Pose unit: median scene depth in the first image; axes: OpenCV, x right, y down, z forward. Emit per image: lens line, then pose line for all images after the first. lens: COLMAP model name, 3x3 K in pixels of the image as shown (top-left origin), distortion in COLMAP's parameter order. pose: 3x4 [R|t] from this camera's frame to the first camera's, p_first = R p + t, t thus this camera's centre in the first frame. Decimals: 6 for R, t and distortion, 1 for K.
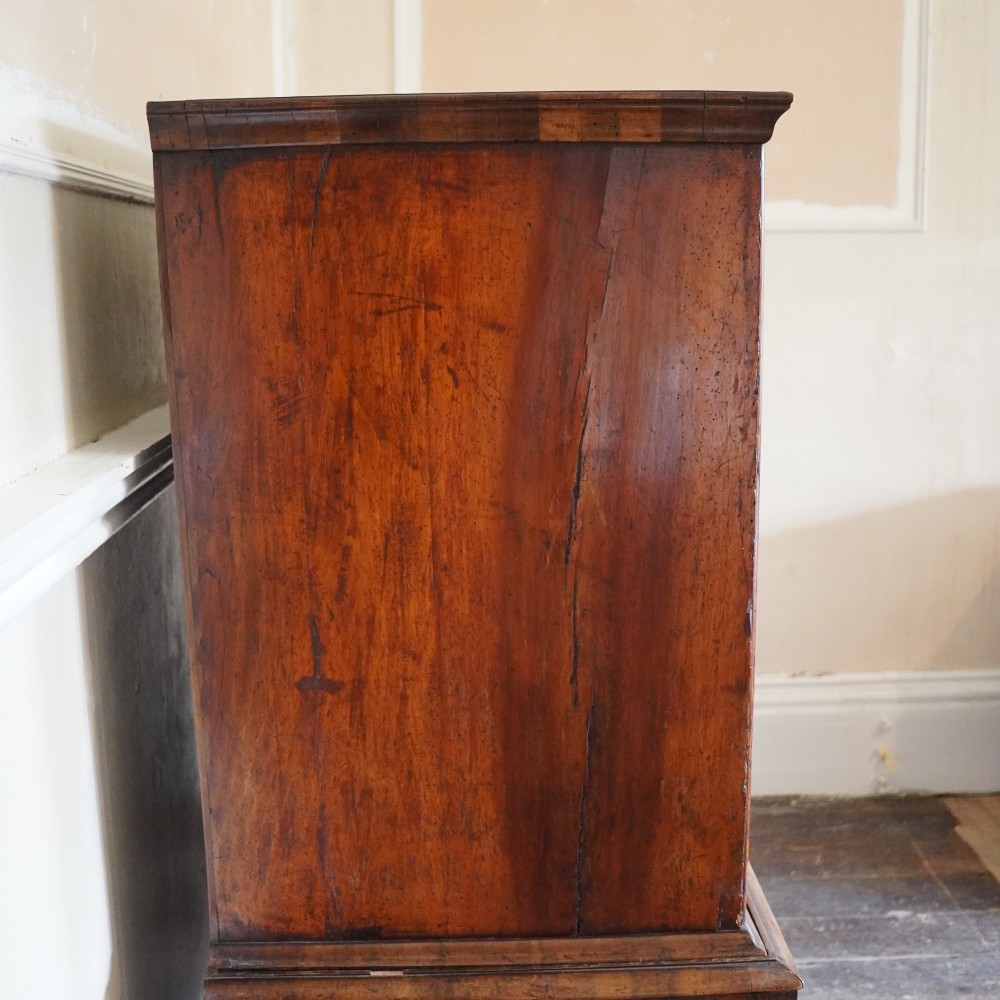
lens RADIAL K [[1237.1, 0, 496.1], [0, 1237.1, 500.3], [0, 0, 1]] dist [-0.129664, 0.000000]
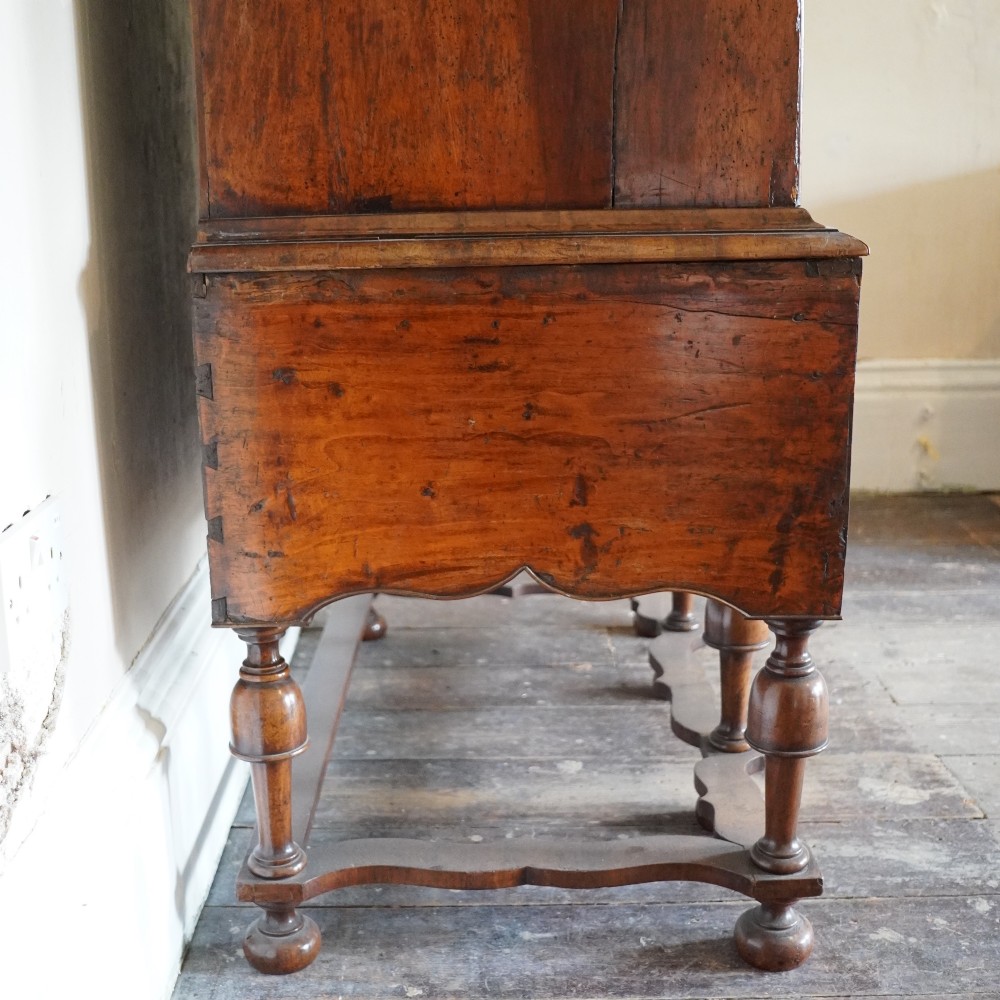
lens RADIAL K [[1237.1, 0, 504.4], [0, 1237.1, 500.8], [0, 0, 1]] dist [-0.129664, 0.000000]
pose [[0.999907, -0.001333, -0.013559, 0.000152], [0.002175, 0.998056, 0.062287, 0.521754], [0.013449, -0.062311, 0.997966, 0.093836]]
